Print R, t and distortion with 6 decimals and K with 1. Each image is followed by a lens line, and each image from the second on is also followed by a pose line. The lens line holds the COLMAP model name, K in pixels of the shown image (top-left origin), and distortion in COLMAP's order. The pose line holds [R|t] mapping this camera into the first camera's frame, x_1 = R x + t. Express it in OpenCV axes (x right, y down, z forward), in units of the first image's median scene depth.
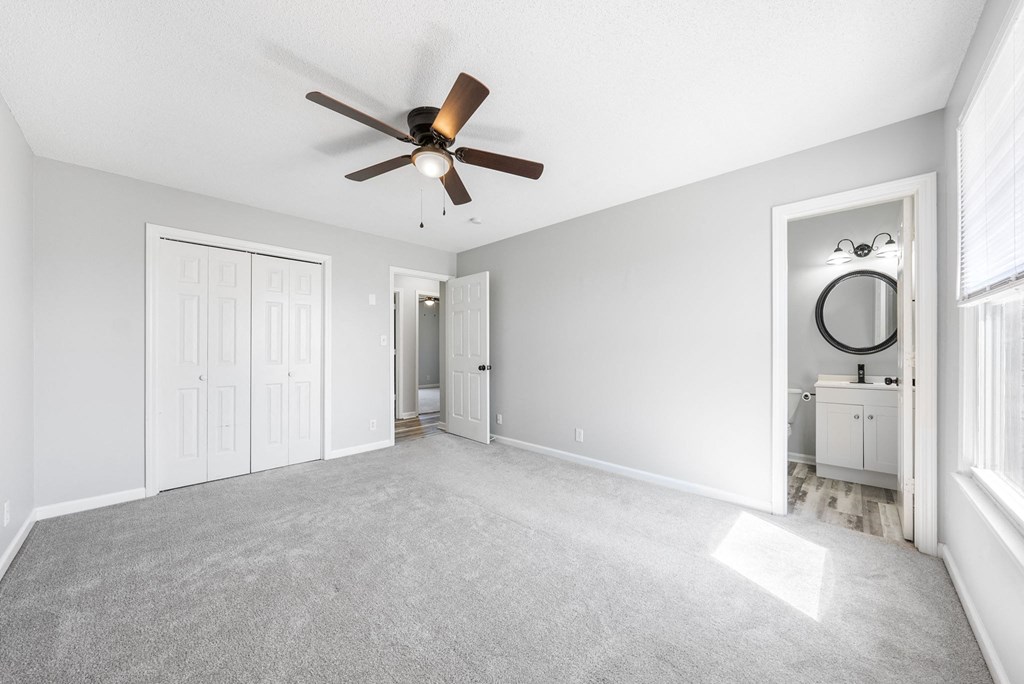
lens RADIAL K [[367.7, 0, 515.3], [0, 367.7, 342.8], [0, 0, 1]] dist [0.000732, 0.000050]
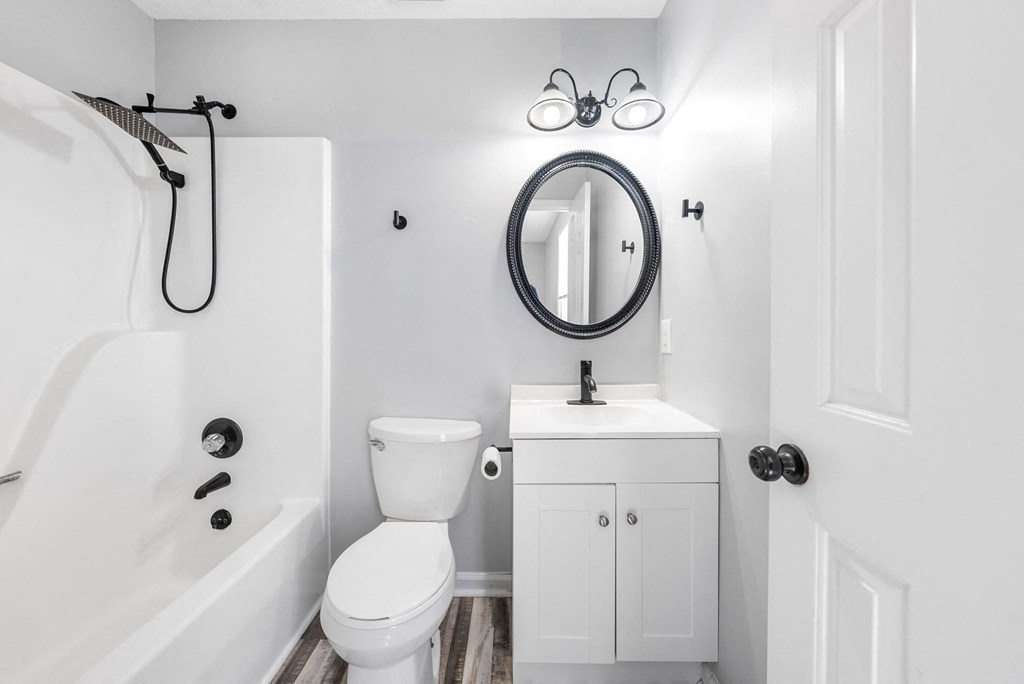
lens RADIAL K [[373.7, 0, 511.5], [0, 373.7, 330.4], [0, 0, 1]] dist [0.000086, -0.000112]
pose [[0.744373, -0.014832, 0.667599, 0.561520], [-0.002074, 0.999697, 0.024522, 0.009804], [-0.667760, -0.019638, 0.744117, 0.713700]]
